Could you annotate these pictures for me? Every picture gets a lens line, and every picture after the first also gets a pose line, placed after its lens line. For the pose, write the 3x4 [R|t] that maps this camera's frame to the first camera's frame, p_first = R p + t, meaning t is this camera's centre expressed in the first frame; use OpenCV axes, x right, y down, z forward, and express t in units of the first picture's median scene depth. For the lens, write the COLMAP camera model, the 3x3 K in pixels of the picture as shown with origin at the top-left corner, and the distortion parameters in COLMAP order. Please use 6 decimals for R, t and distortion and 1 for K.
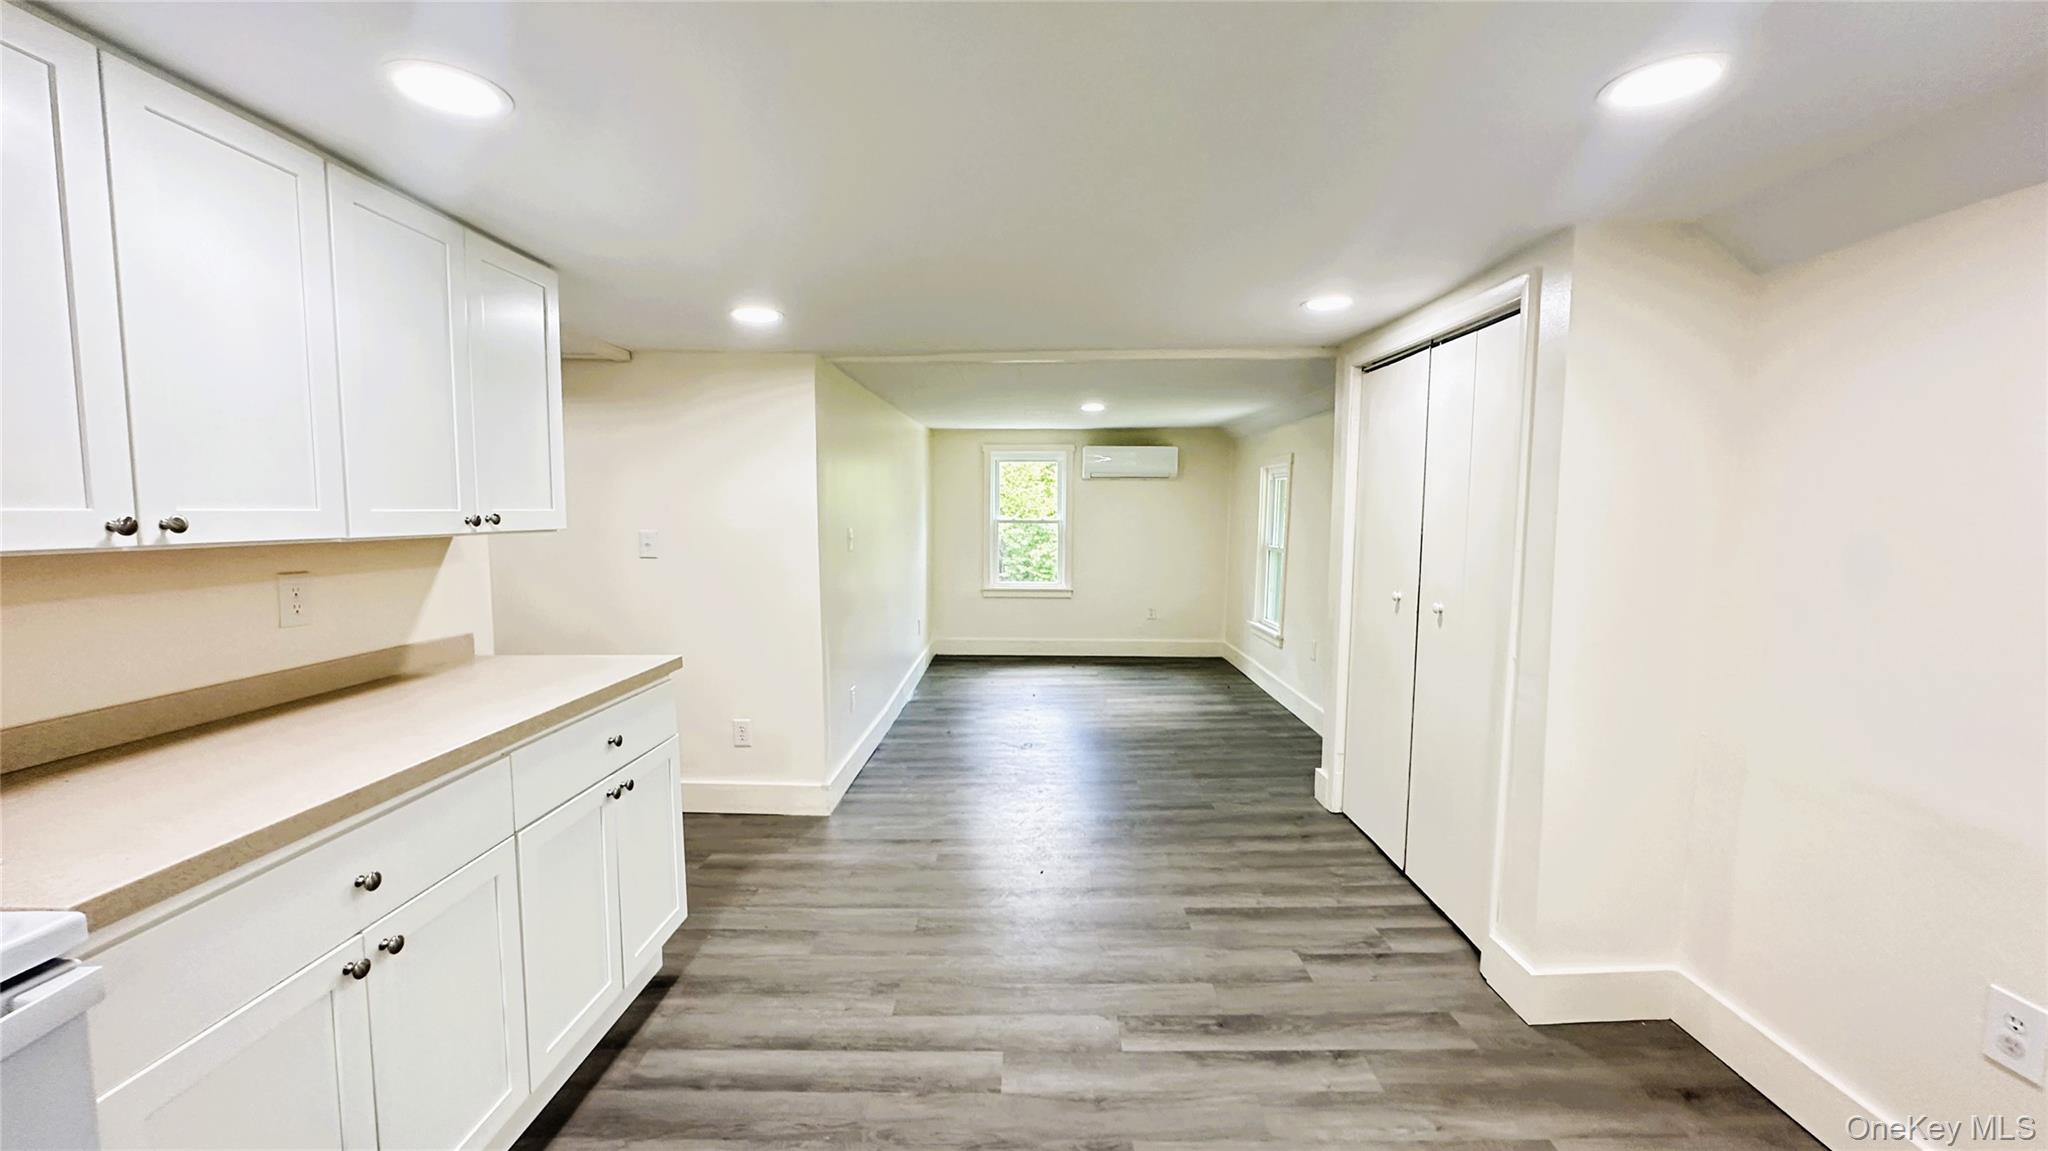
lens RADIAL K [[814.0, 0, 1022.0], [0, 814.0, 581.7], [0, 0, 1]] dist [-0.003878, -0.000520]
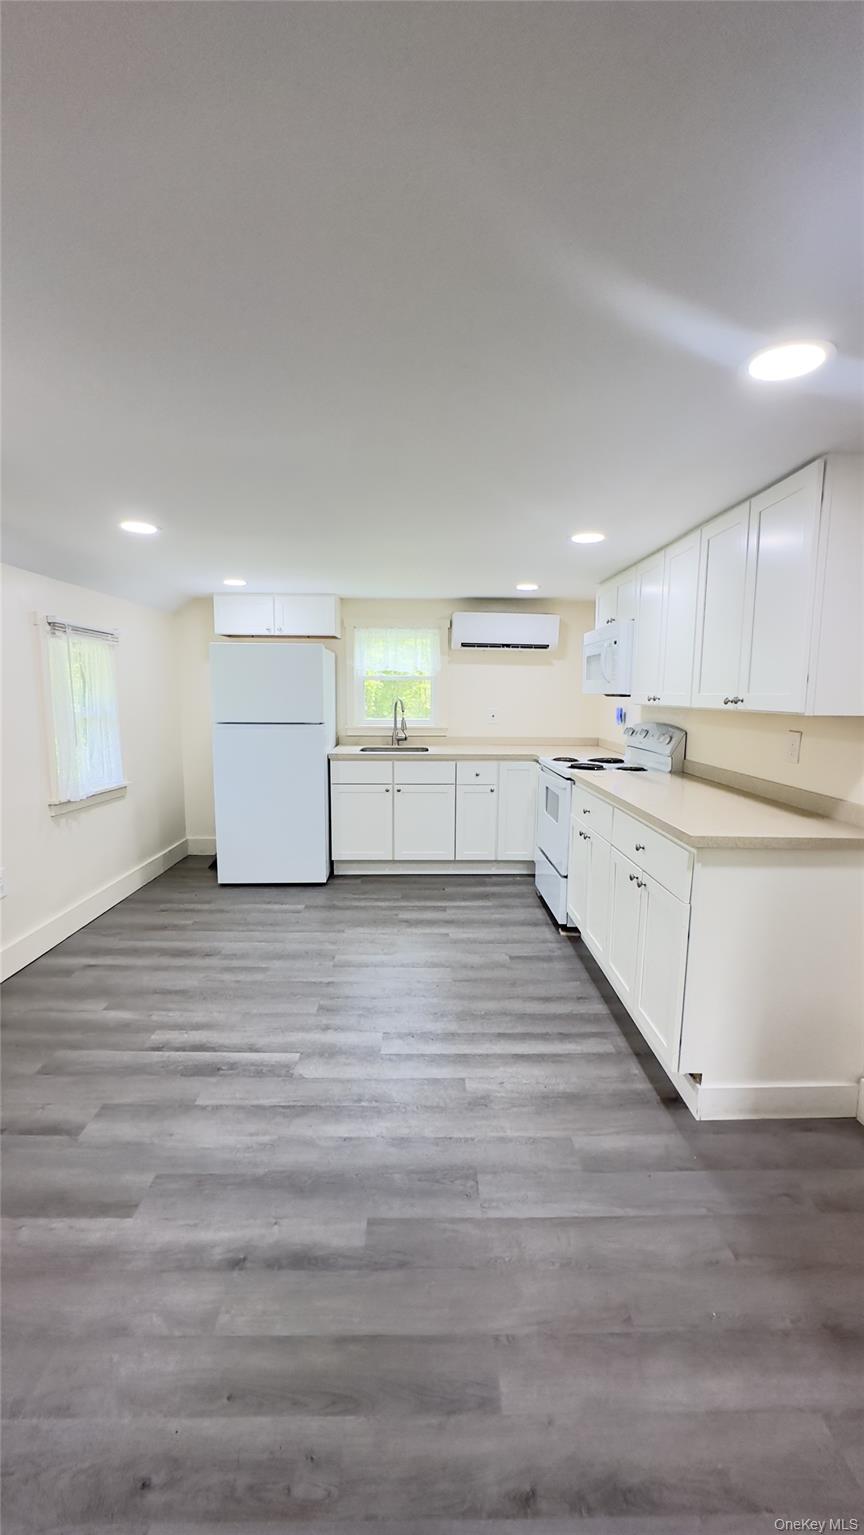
lens RADIAL K [[610.1, 0, 432.2], [0, 610.1, 775.5], [0, 0, 1]] dist [-0.003878, -0.000520]
pose [[-0.999324, -0.007440, -0.035994, -0.068056], [-0.015134, 0.975722, 0.218489, -0.152640], [0.033495, 0.218887, -0.975175, 1.815648]]
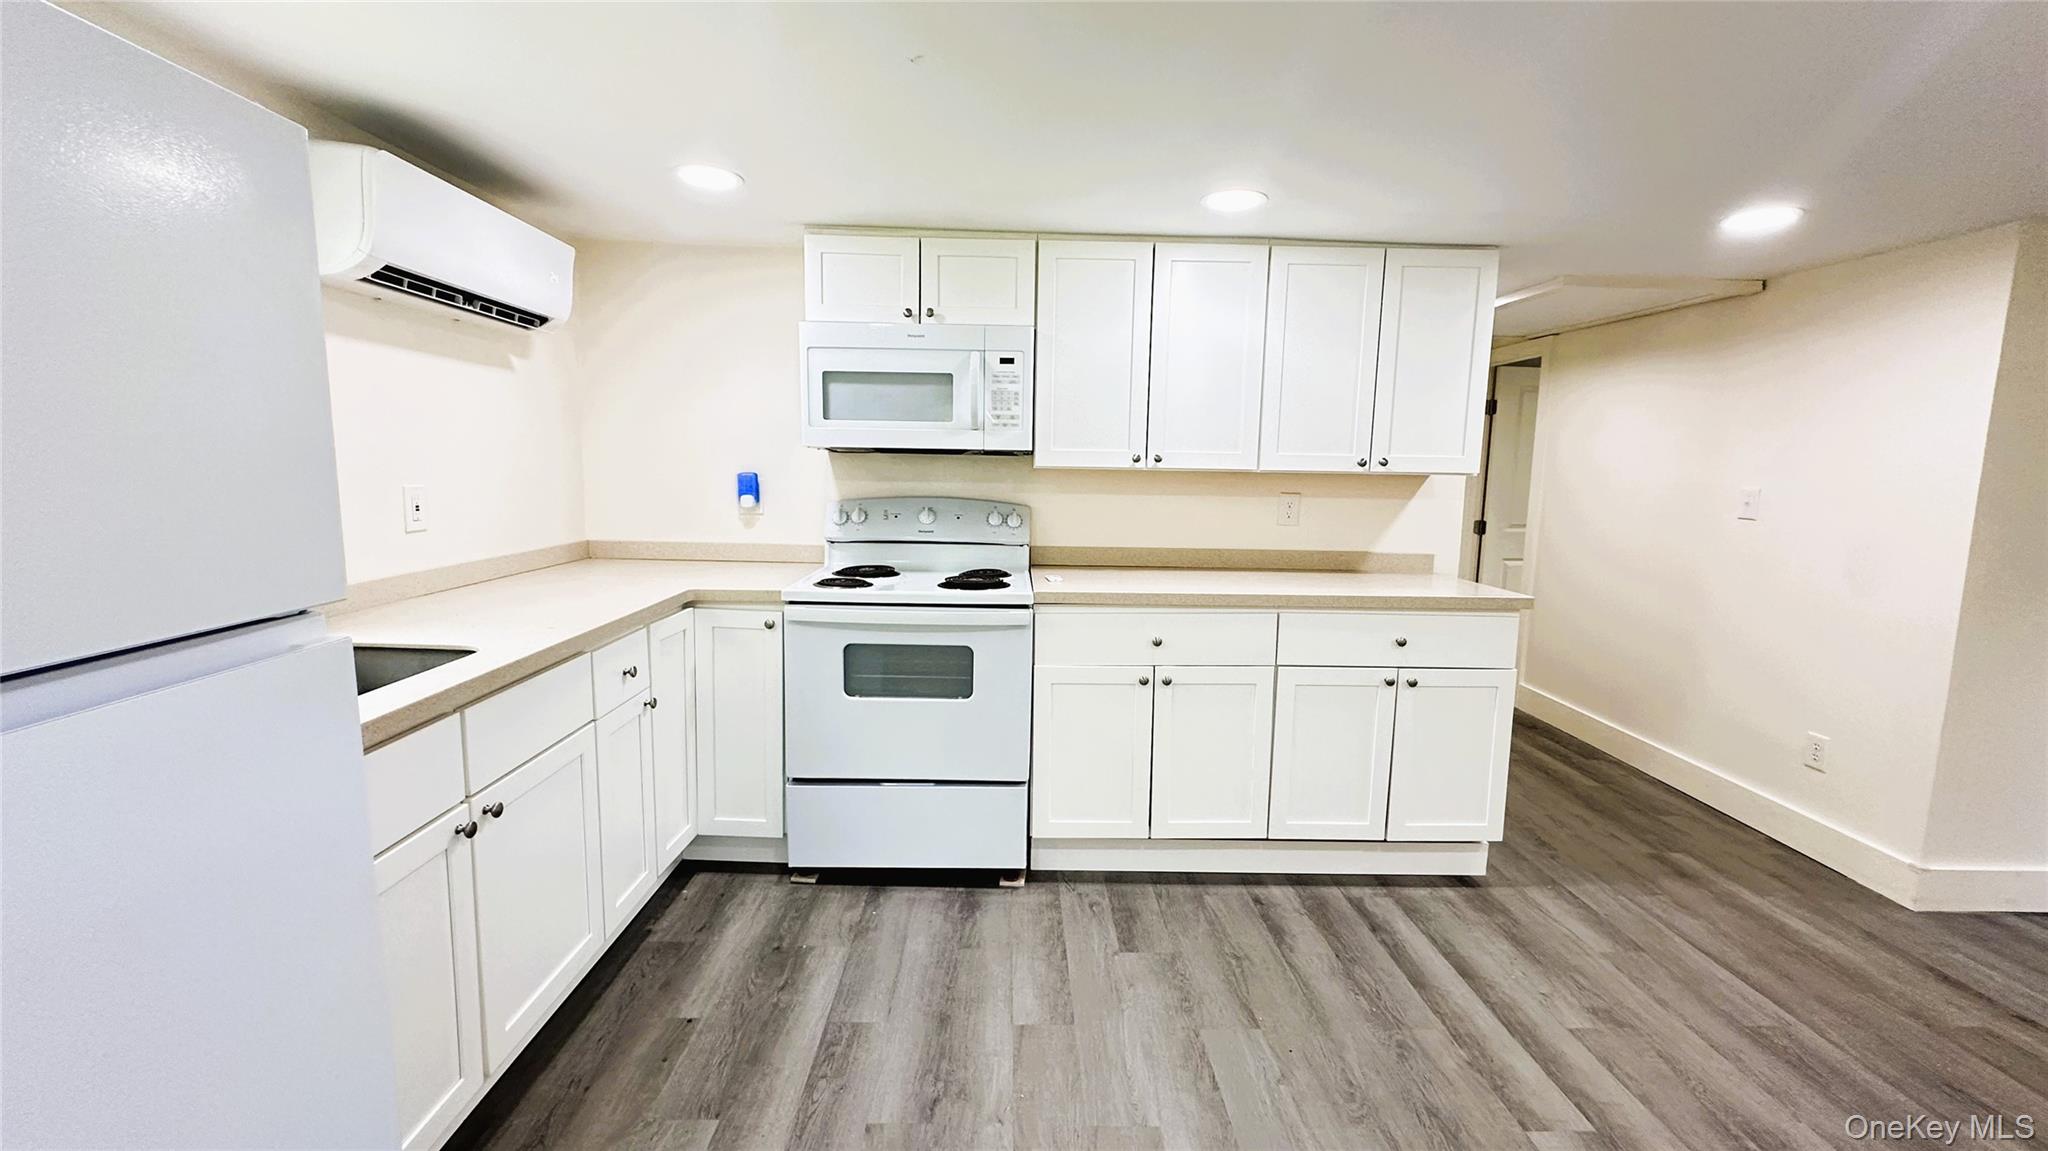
lens RADIAL K [[814.0, 0, 1027.1], [0, 814.0, 574.4], [0, 0, 1]] dist [-0.003878, -0.000520]
pose [[0.030375, 0.134587, -0.990436, 0.617872], [-0.103010, 0.986039, 0.130830, -0.007781], [0.994216, 0.098051, 0.043815, 0.323994]]
